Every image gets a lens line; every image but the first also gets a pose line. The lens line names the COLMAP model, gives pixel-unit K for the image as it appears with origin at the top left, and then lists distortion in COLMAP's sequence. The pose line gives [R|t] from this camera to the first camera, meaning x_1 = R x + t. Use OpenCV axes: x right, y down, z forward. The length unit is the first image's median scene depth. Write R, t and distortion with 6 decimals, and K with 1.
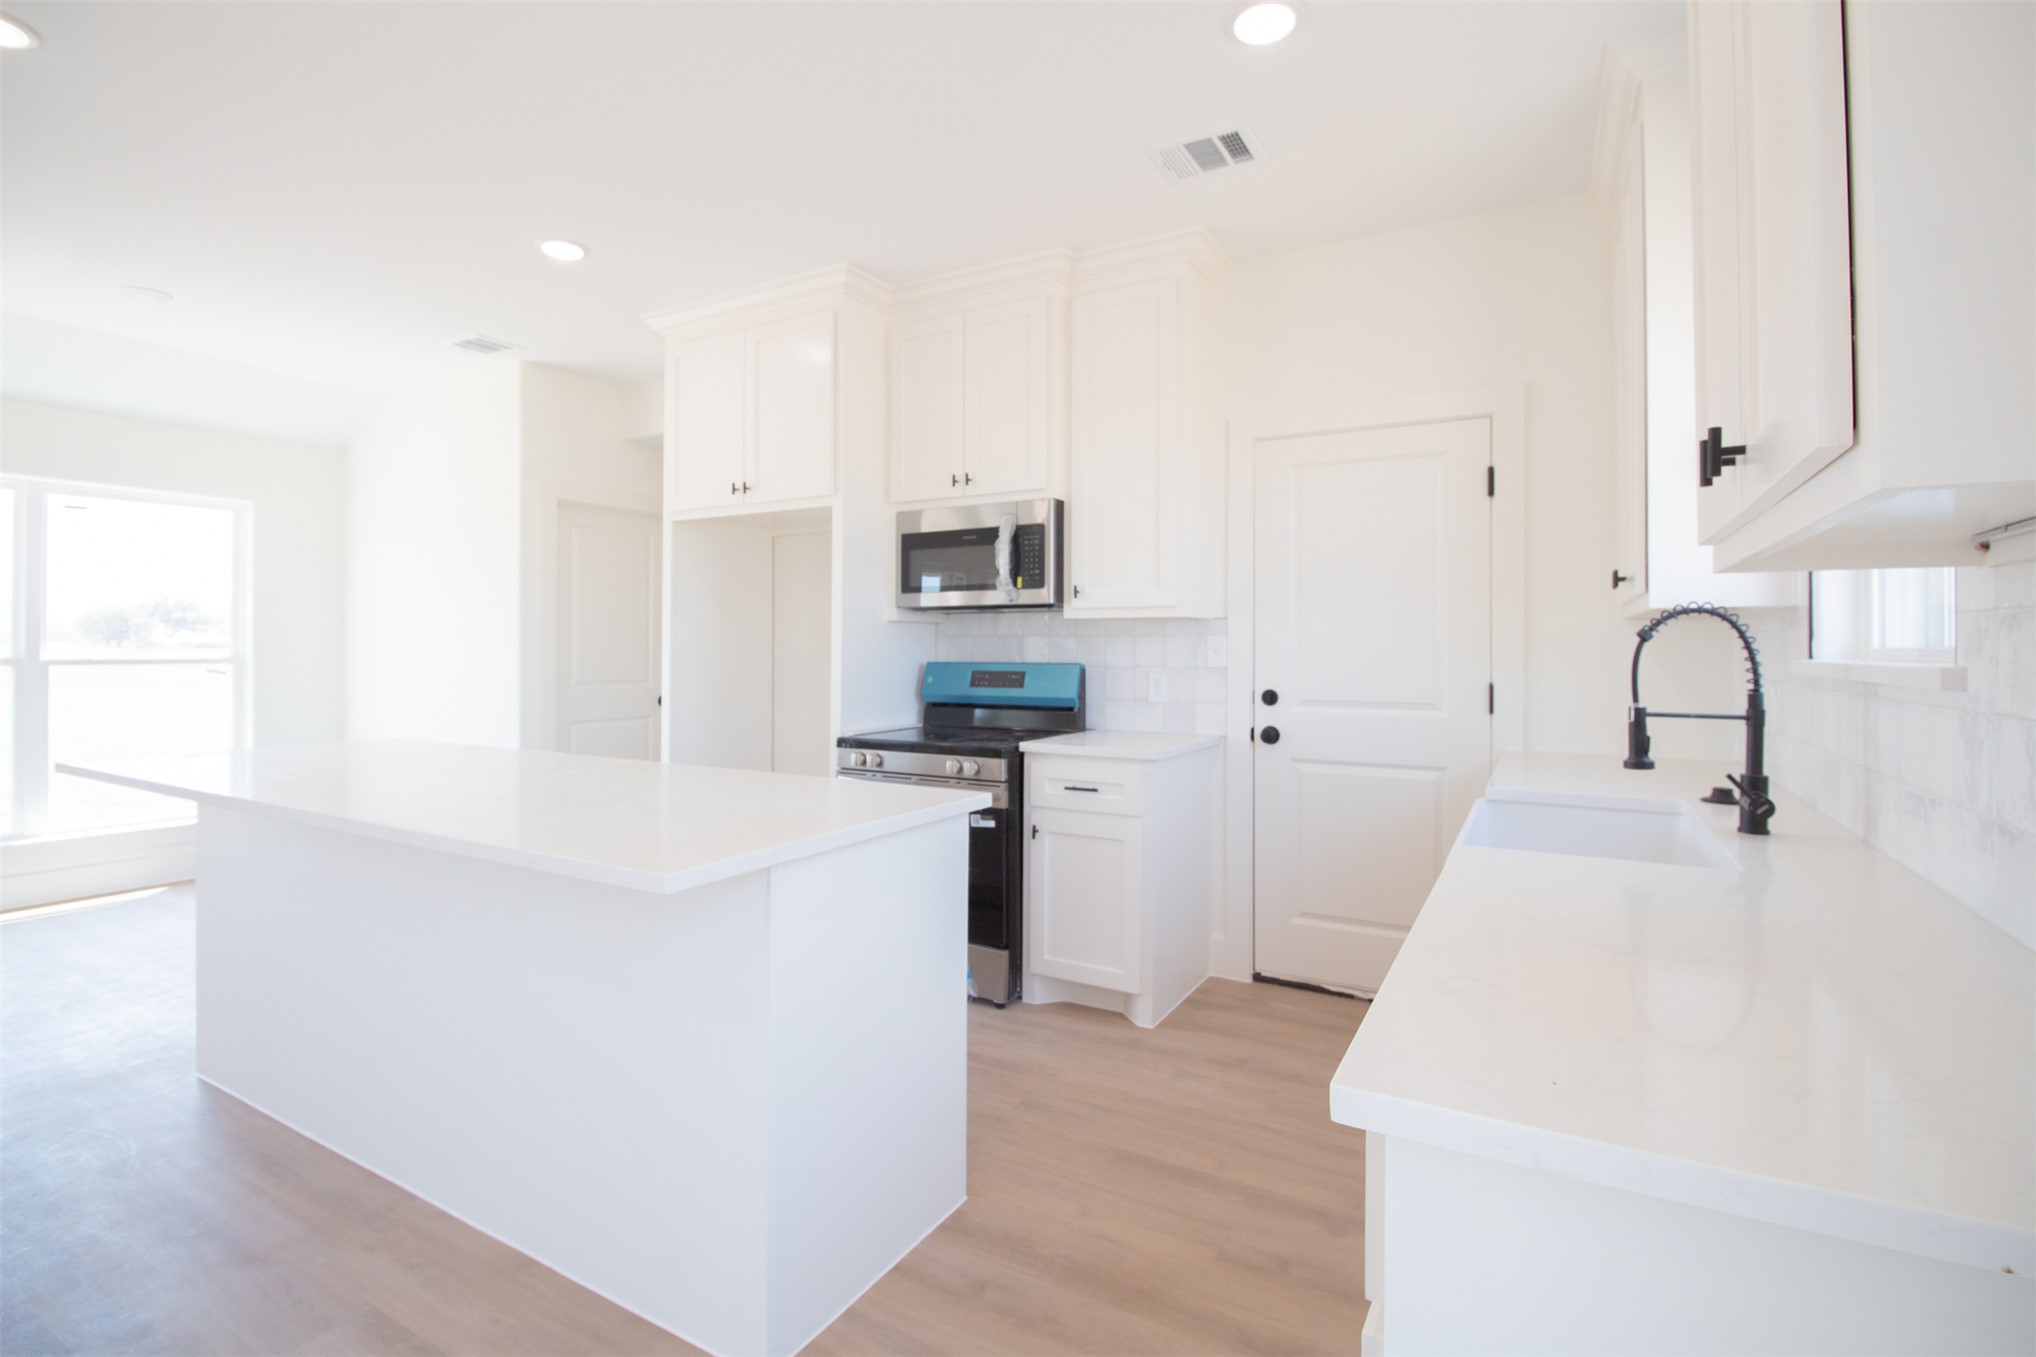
lens RADIAL K [[943.2, 0, 1032.9], [0, 943.2, 643.5], [0, 0, 1]] dist [-0.001219, -0.010616]
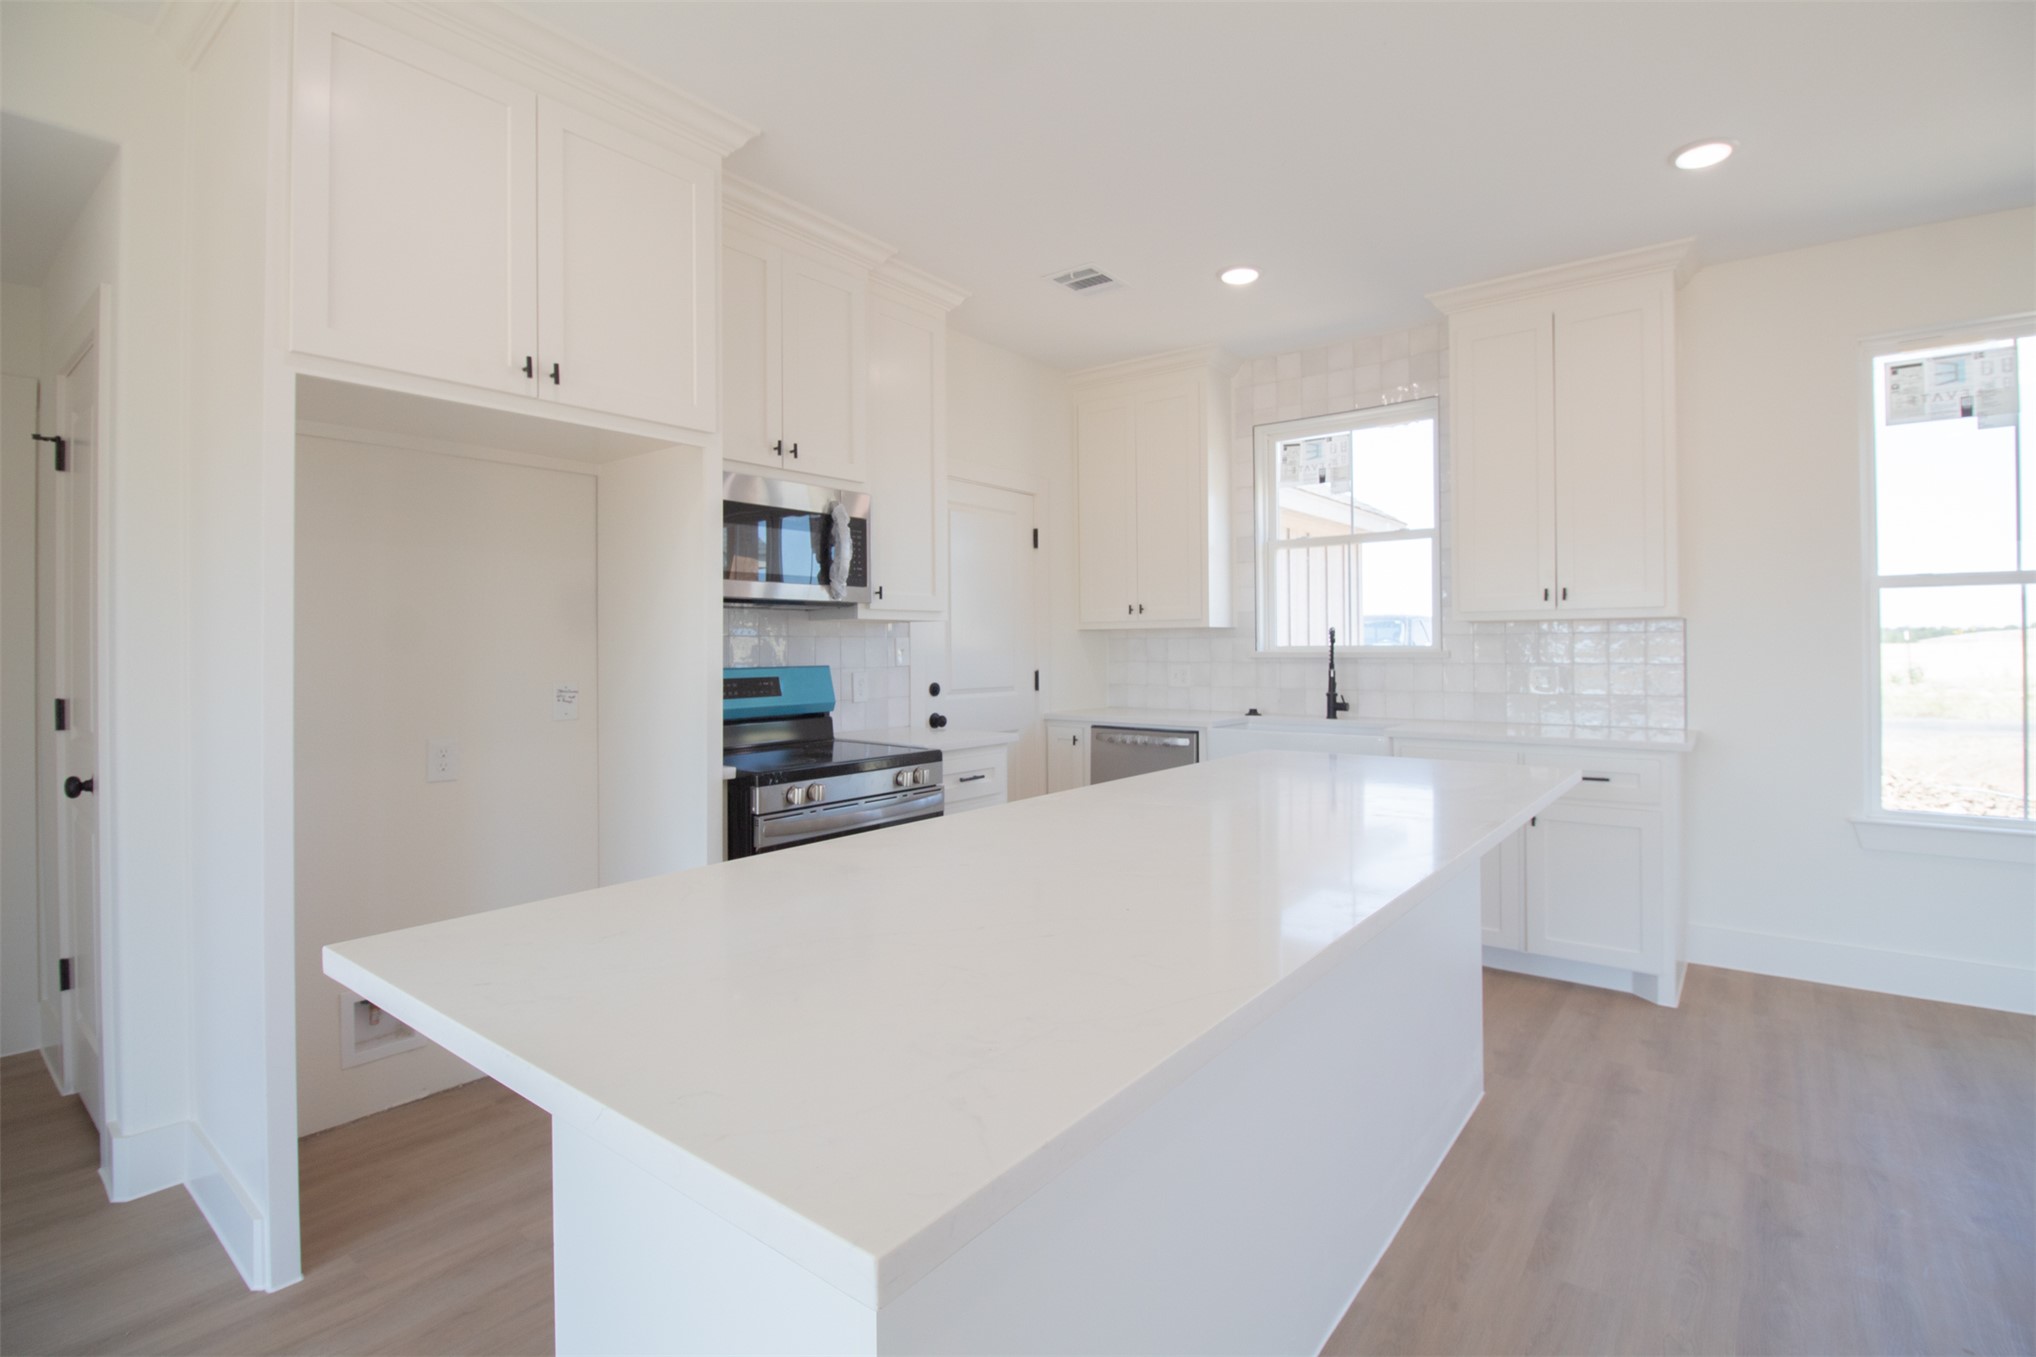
lens RADIAL K [[943.2, 0, 1035.9], [0, 943.2, 642.5], [0, 0, 1]] dist [-0.001219, -0.010616]
pose [[0.147560, 0.001992, 0.989051, -0.904299], [0.001853, 0.999996, -0.002290, 0.000270], [-0.989051, 0.002171, 0.147555, 0.682157]]
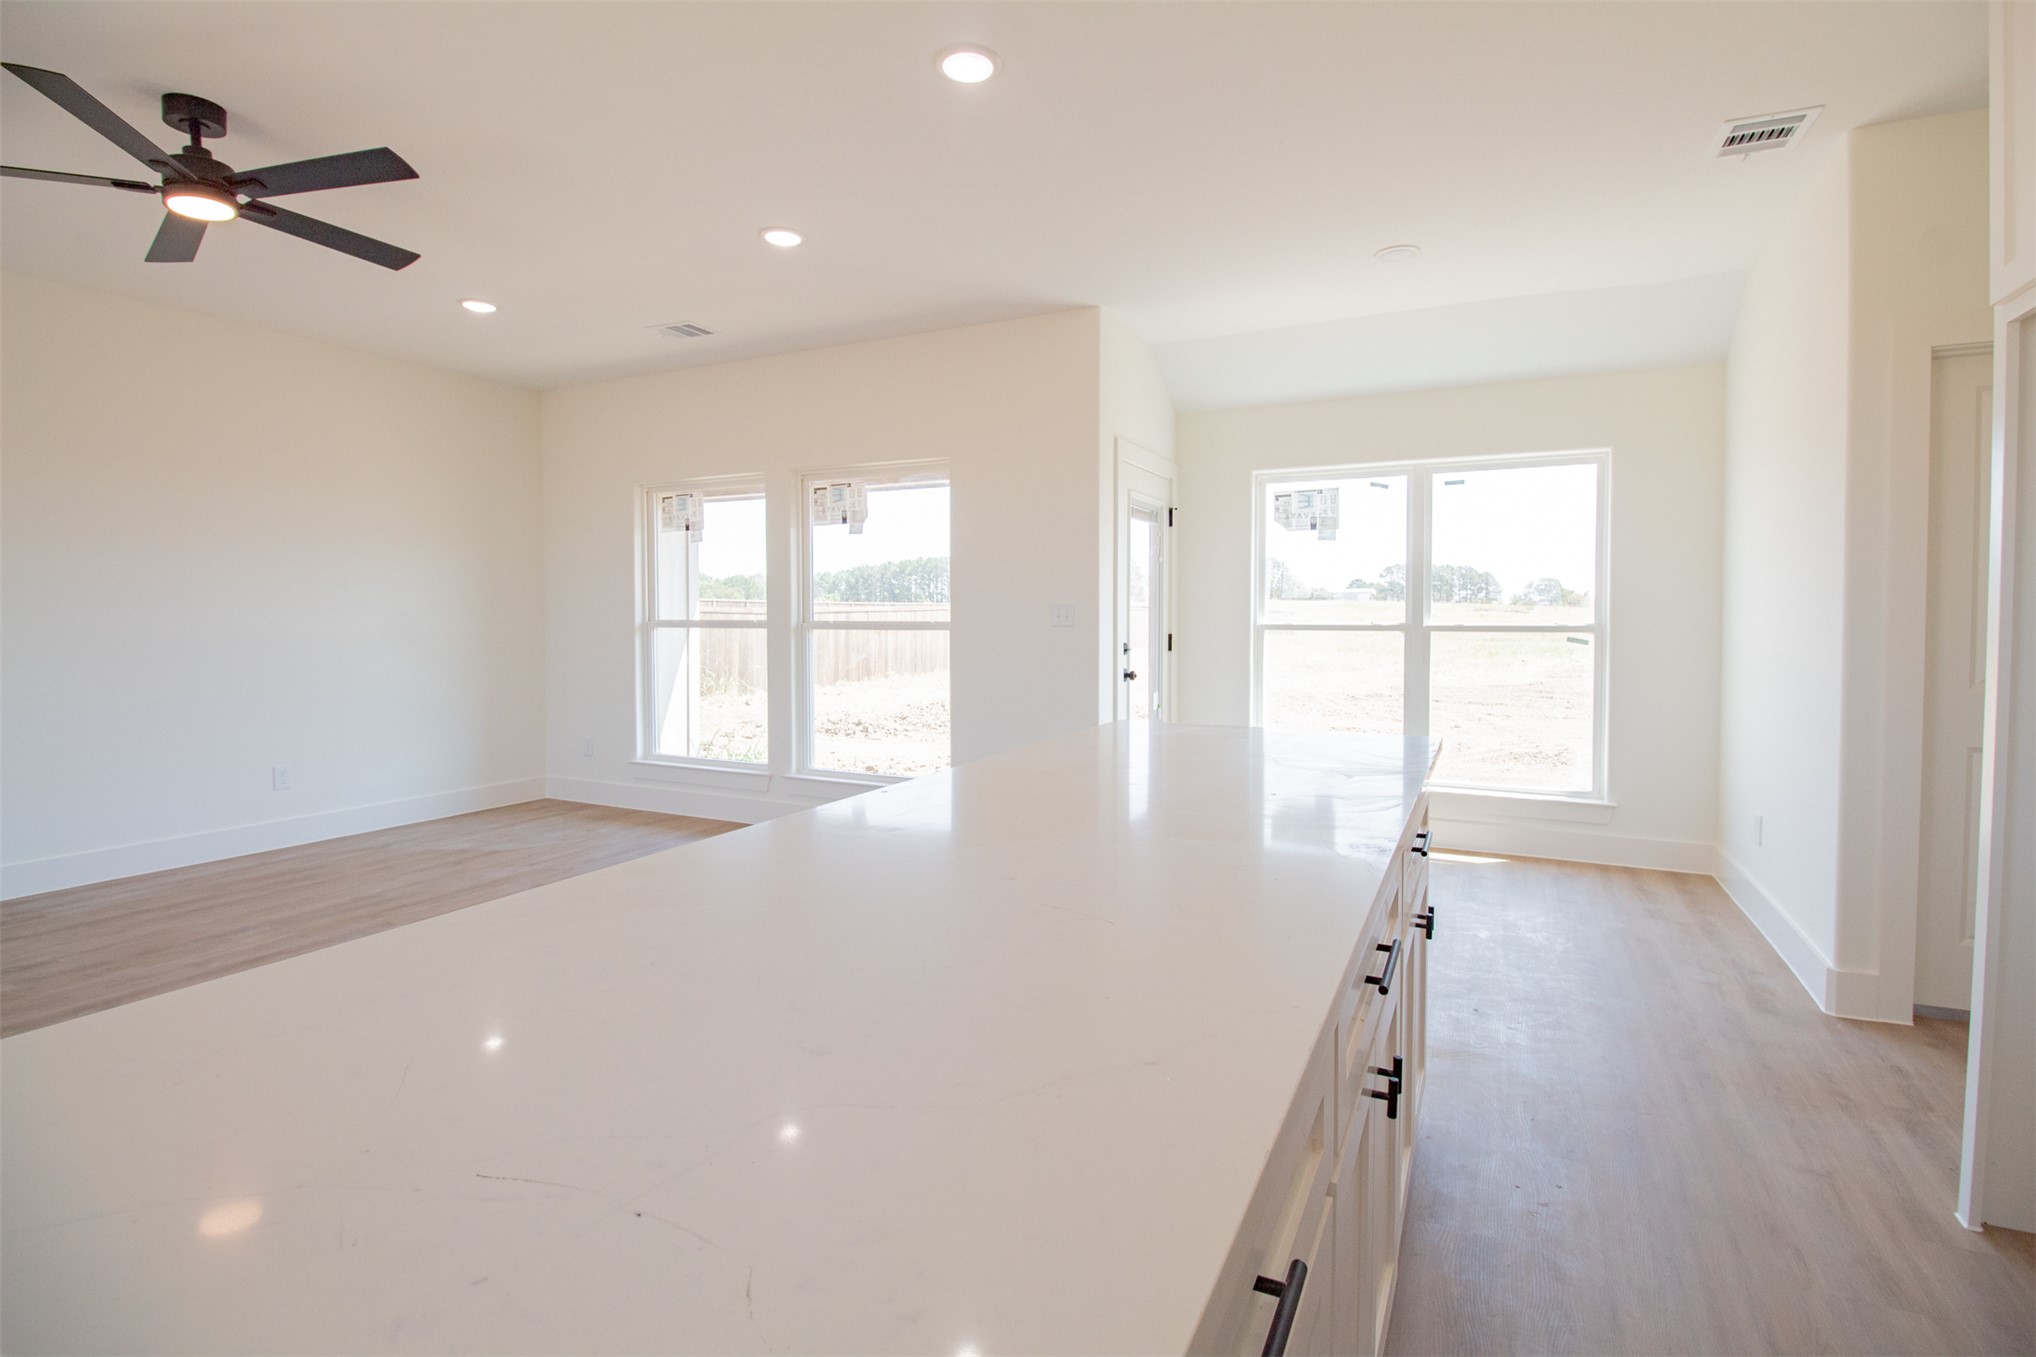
lens RADIAL K [[943.2, 0, 1029.2], [0, 943.2, 642.7], [0, 0, 1]] dist [-0.001219, -0.010616]
pose [[0.054041, 0.028484, -0.998132, 0.029658], [0.005628, 0.999569, 0.028829, 0.003229], [0.998523, -0.007176, 0.053857, 0.606464]]
